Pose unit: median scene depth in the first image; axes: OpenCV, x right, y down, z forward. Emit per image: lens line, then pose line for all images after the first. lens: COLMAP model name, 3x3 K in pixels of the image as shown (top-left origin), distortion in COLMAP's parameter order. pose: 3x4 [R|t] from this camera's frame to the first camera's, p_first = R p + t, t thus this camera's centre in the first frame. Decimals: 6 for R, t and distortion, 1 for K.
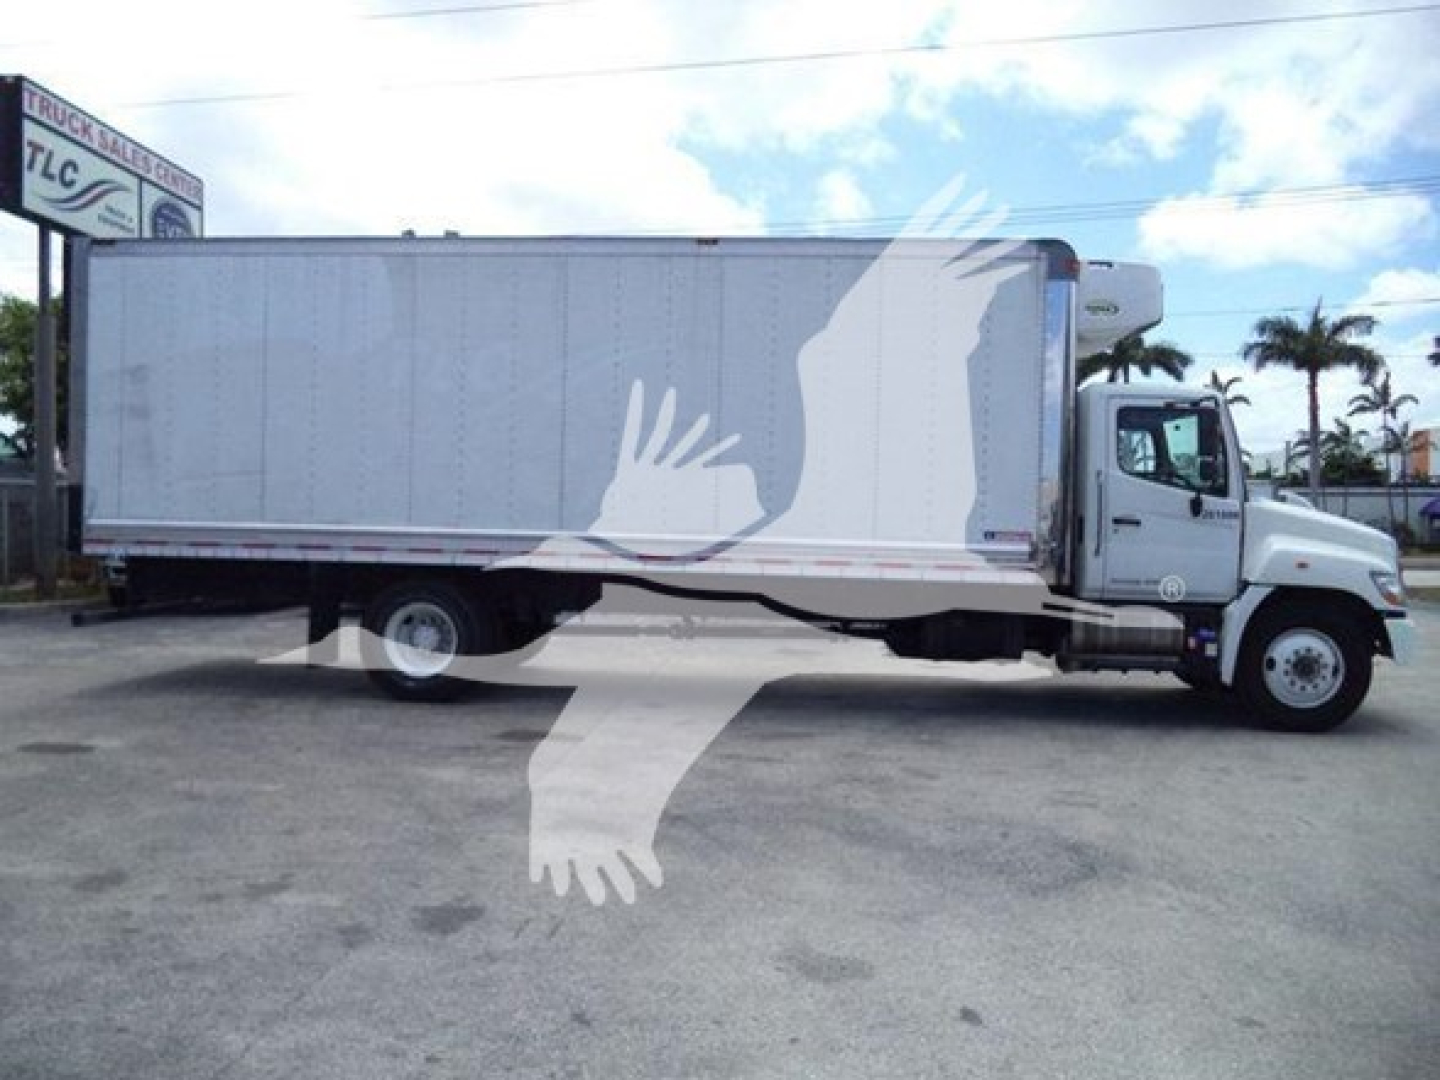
lens RADIAL K [[1125.8, 0, 660.7], [0, 1125.8, 547.5], [0, 0, 1]] dist [-0.054356, -0.000378]
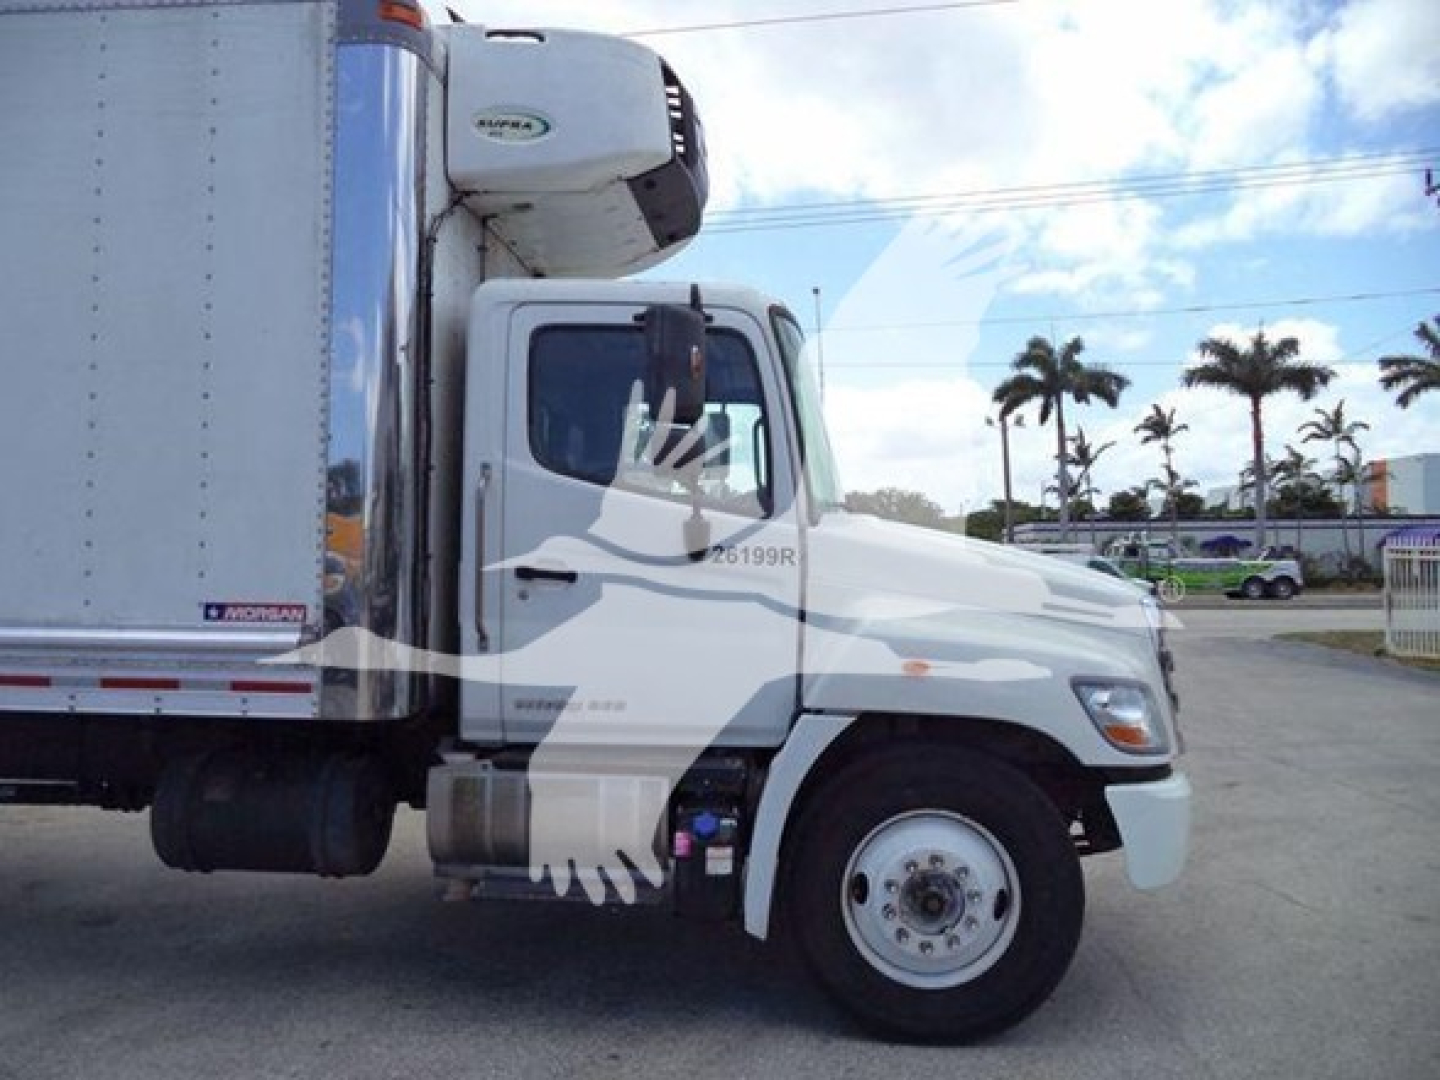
lens RADIAL K [[1139.3, 0, 720.0], [0, 1139.3, 540.0], [0, 0, 1]] dist [-0.020394, -0.004823]
pose [[0.997415, -0.013424, 0.070590, 0.337511], [0.016661, 0.998827, -0.045466, -0.010898], [-0.069897, 0.046525, 0.996469, 0.392786]]
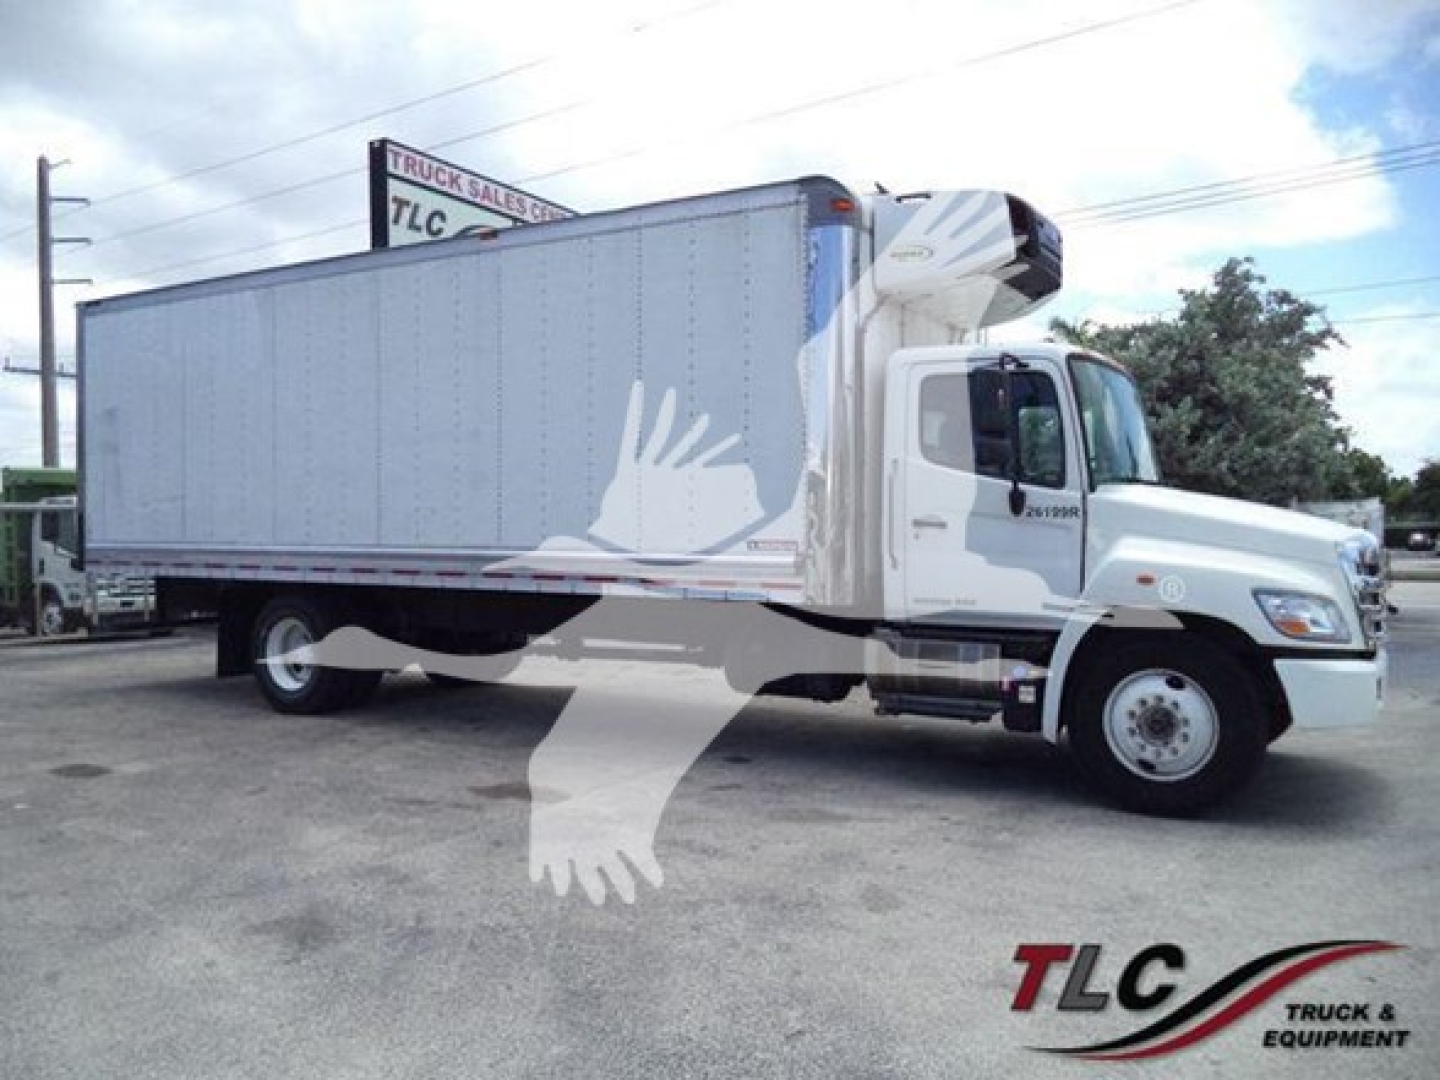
lens RADIAL K [[1172.2, 0, 720.0], [0, 1172.2, 540.0], [0, 0, 1]] dist [-0.016690, -0.014585]
pose [[0.920346, -0.016009, -0.390778, 0.446274], [0.007631, 0.999707, -0.022983, 0.004195], [0.391032, 0.018170, 0.920198, 0.142748]]
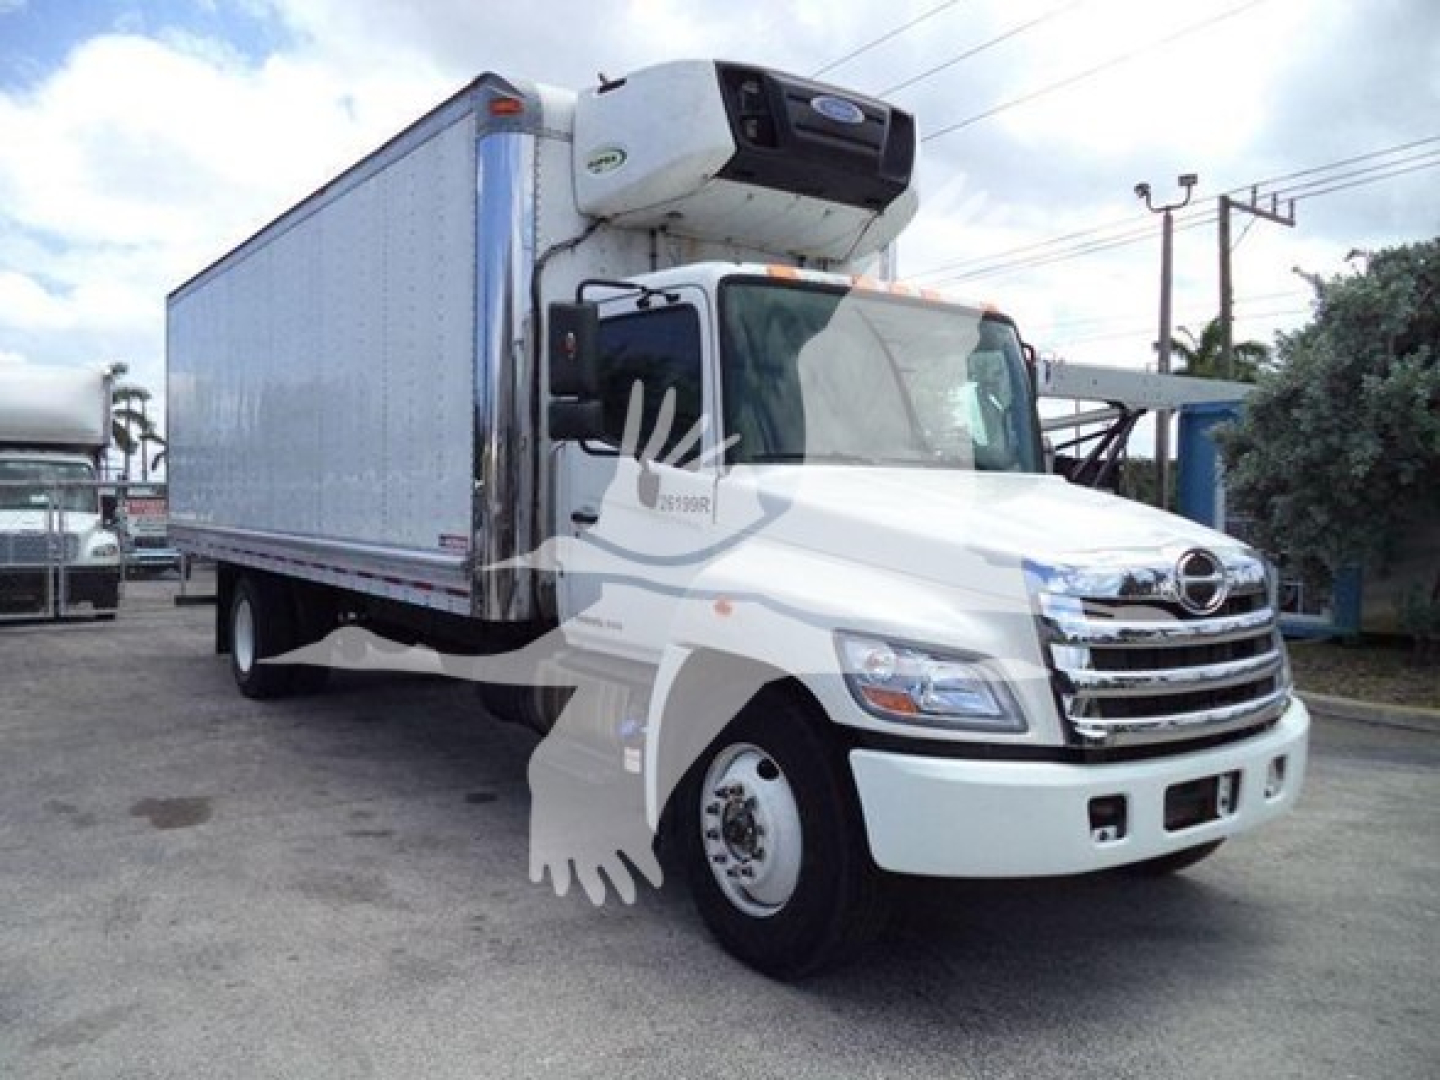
lens RADIAL K [[1172.2, 0, 720.0], [0, 1172.2, 540.0], [0, 0, 1]] dist [-0.016690, -0.014585]
pose [[0.689971, 0.008747, -0.723785, 0.673143], [-0.021370, 0.999737, -0.008289, -0.006143], [0.723522, 0.021186, 0.689976, 0.466597]]
